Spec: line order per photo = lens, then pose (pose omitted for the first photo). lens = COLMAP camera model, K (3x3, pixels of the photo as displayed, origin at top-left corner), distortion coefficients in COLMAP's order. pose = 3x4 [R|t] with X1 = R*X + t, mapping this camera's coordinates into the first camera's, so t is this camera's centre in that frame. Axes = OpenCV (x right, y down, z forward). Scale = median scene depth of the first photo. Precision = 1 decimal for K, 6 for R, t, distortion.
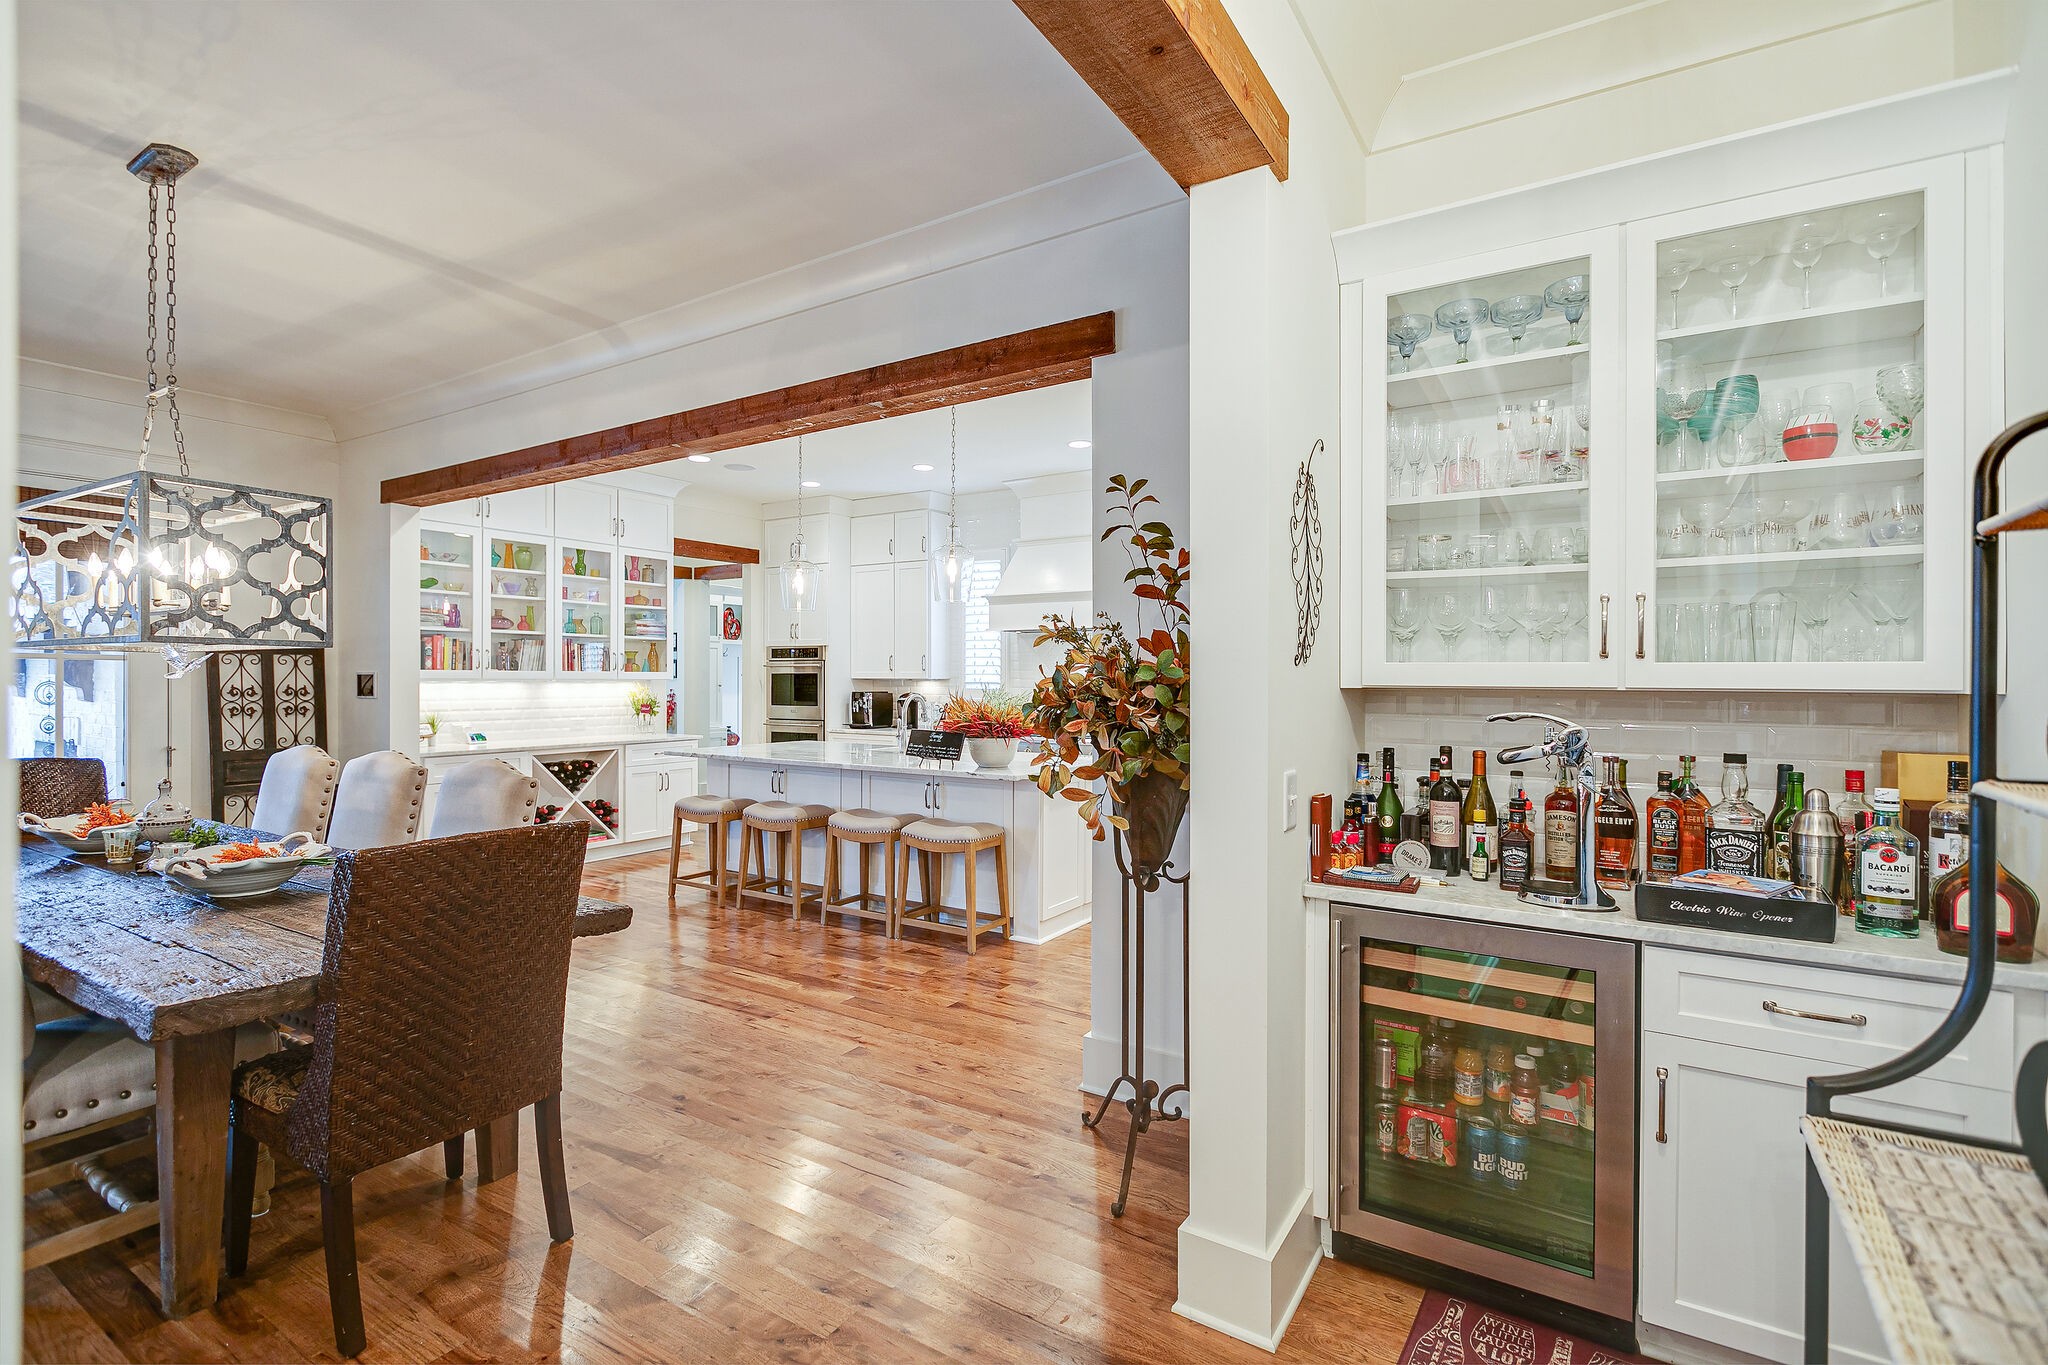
lens RADIAL K [[944.2, 0, 1009.9], [0, 944.2, 675.6], [0, 0, 1]] dist [0.001805, -0.000042]
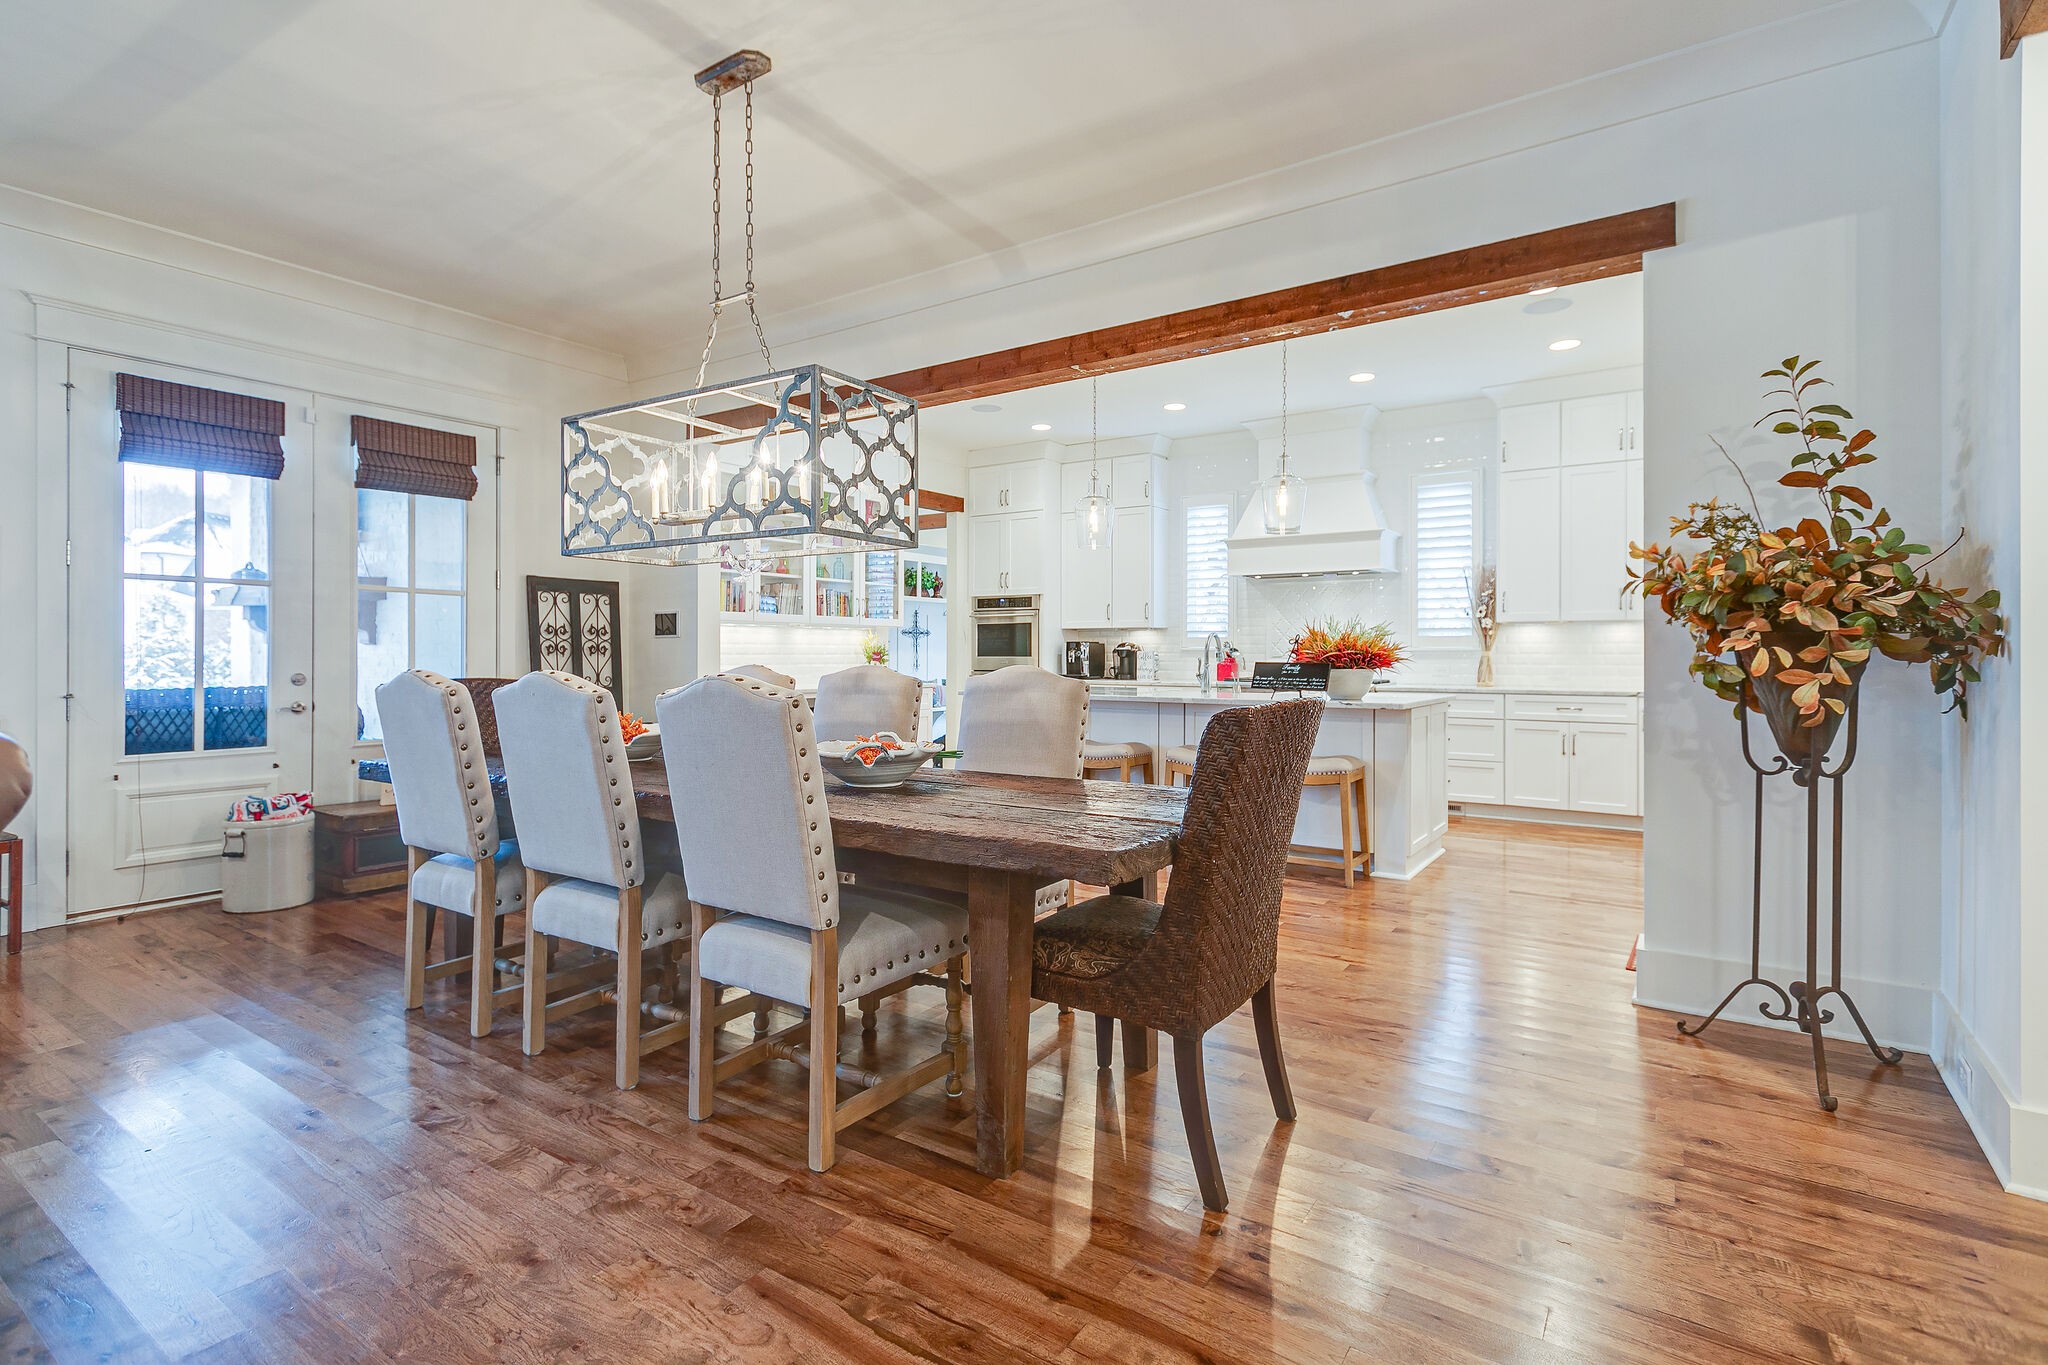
lens RADIAL K [[977.4, 0, 1004.5], [0, 977.4, 648.8], [0, 0, 1]] dist [0.002062, -0.000083]
pose [[0.999277, -0.002432, -0.037942, -0.277790], [0.002364, 0.999996, -0.001821, 0.037666], [0.037946, 0.001730, 0.999278, -0.016801]]
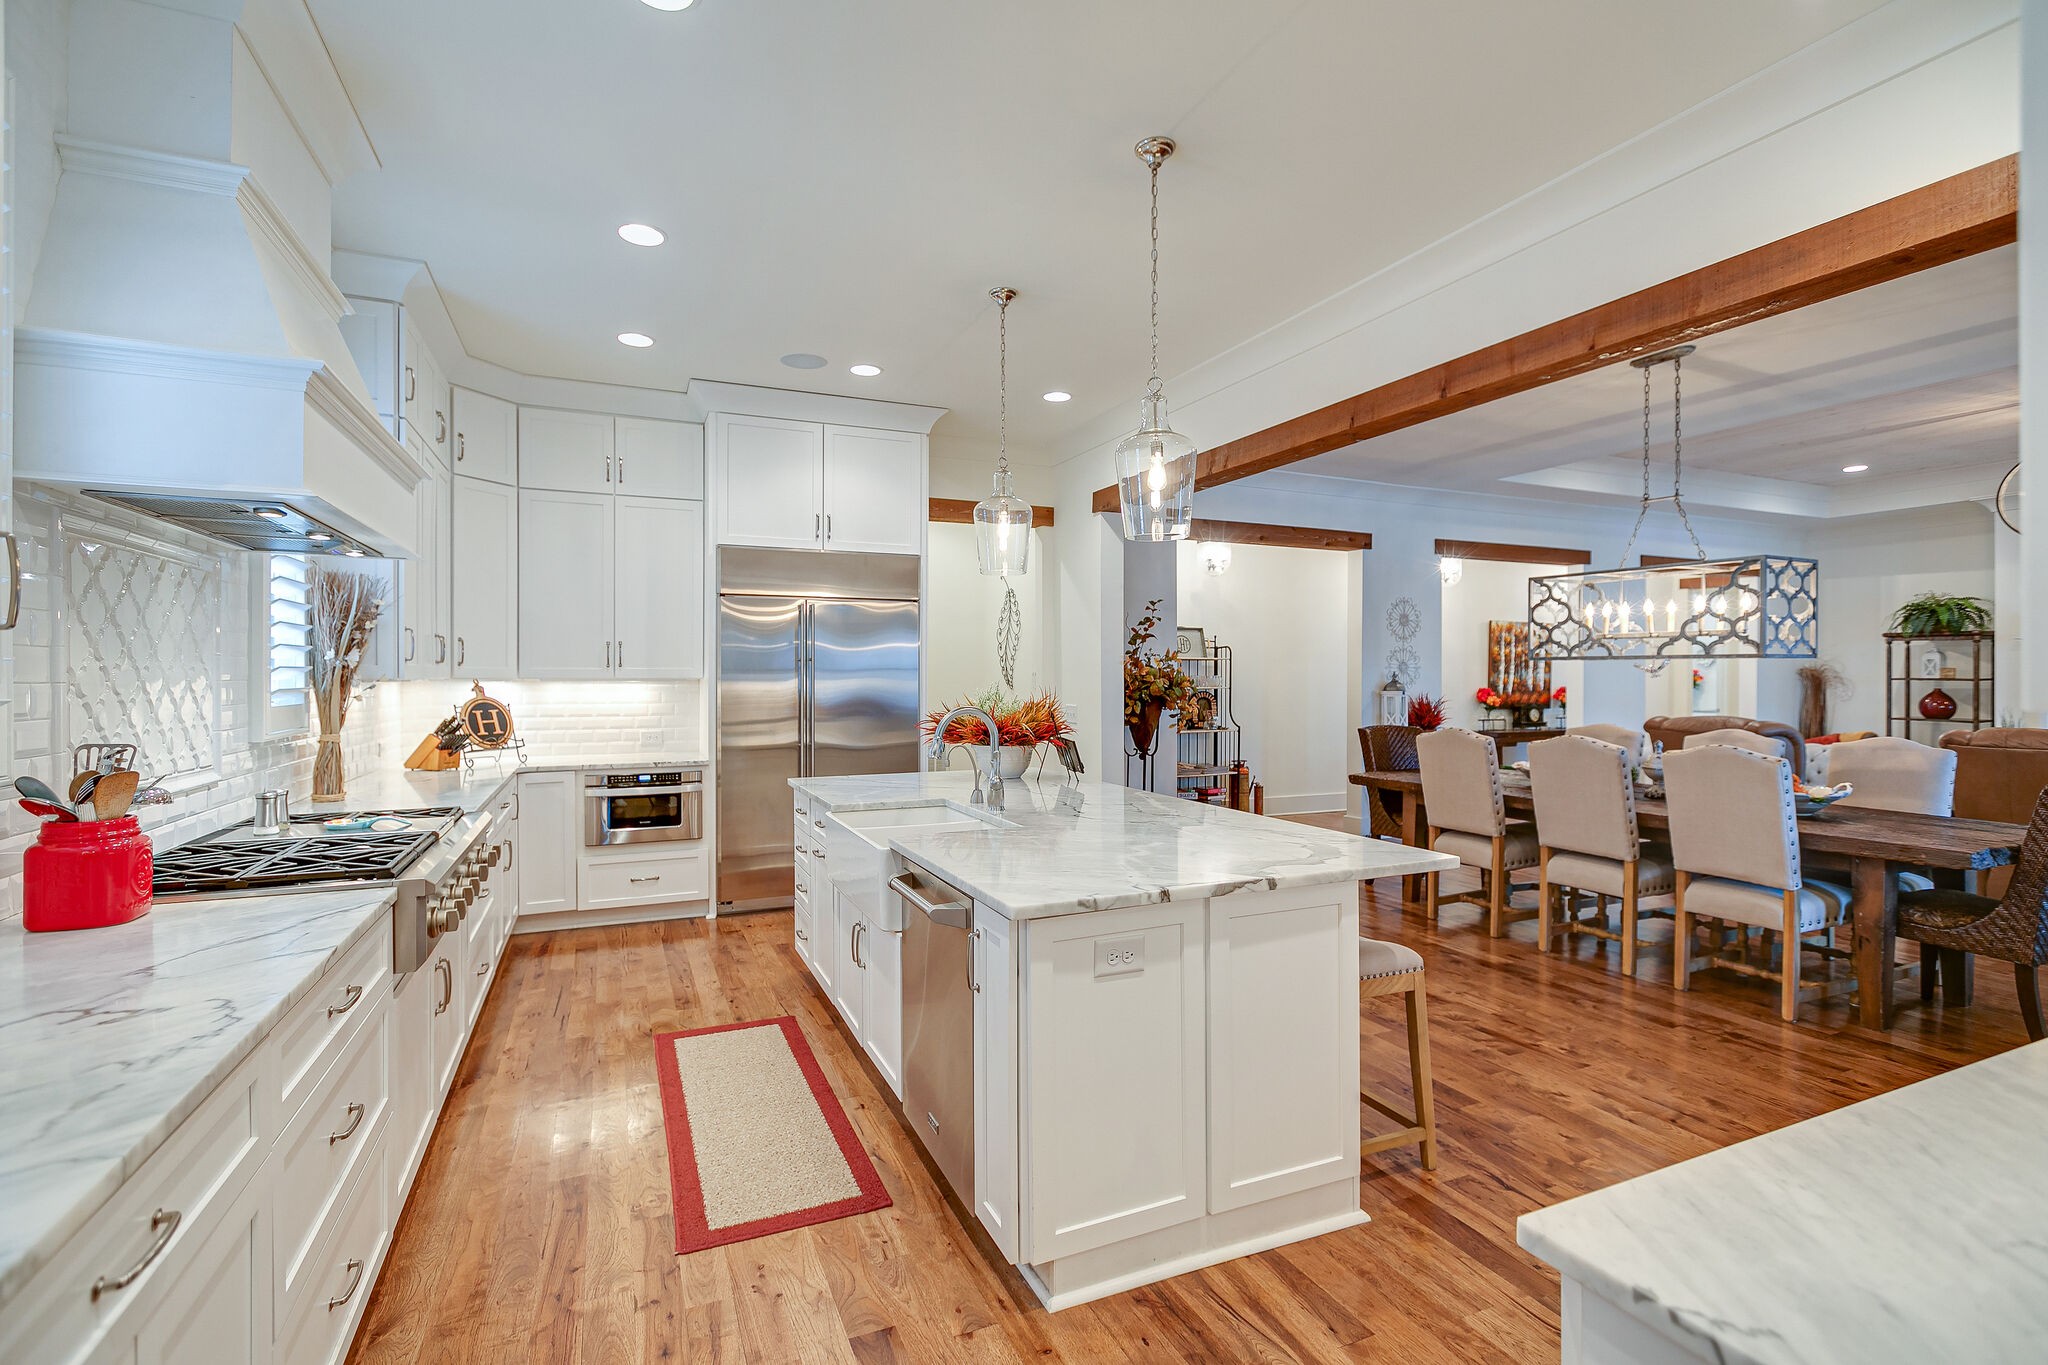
lens RADIAL K [[944.0, 0, 1024.0], [0, 944.0, 682.5], [0, 0, 1]] dist [0.001169, 0.000075]
pose [[-0.834313, -0.007052, 0.551246, -0.432377], [-0.004154, 0.999970, 0.006506, 0.002203], [-0.551275, 0.003139, -0.834318, 1.440431]]
